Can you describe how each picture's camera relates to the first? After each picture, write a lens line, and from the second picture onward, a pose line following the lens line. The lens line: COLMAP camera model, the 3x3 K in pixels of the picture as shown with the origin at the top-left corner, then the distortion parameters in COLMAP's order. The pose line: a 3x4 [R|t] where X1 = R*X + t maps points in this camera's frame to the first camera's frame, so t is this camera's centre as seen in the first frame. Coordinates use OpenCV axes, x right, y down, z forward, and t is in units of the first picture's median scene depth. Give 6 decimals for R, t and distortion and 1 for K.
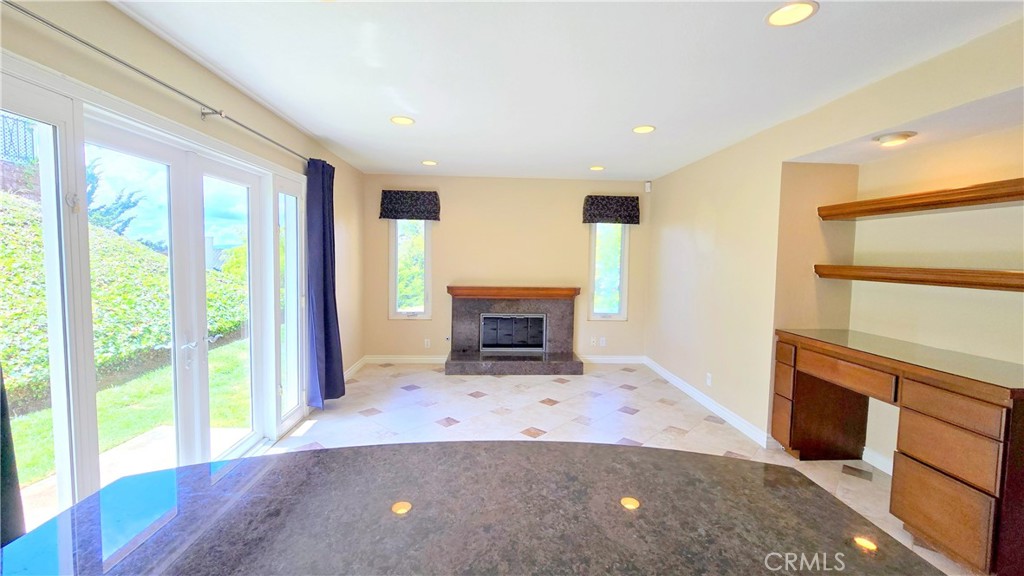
lens RADIAL K [[420.3, 0, 512.0], [0, 420.3, 288.0], [0, 0, 1]] dist [0.000706, -0.000071]
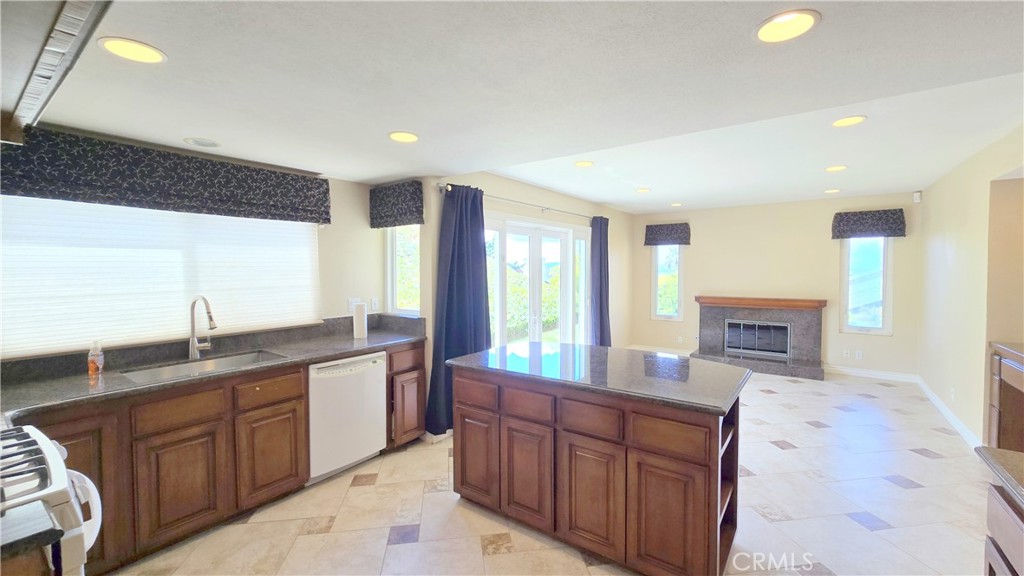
lens RADIAL K [[416.4, 0, 512.0], [0, 416.4, 288.0], [0, 0, 1]] dist [-0.000067, 0.000003]
pose [[0.766372, 0.010121, -0.642318, 0.227229], [-0.029459, 0.999378, -0.019401, 0.012610], [0.641722, 0.033790, 0.766193, -0.316556]]
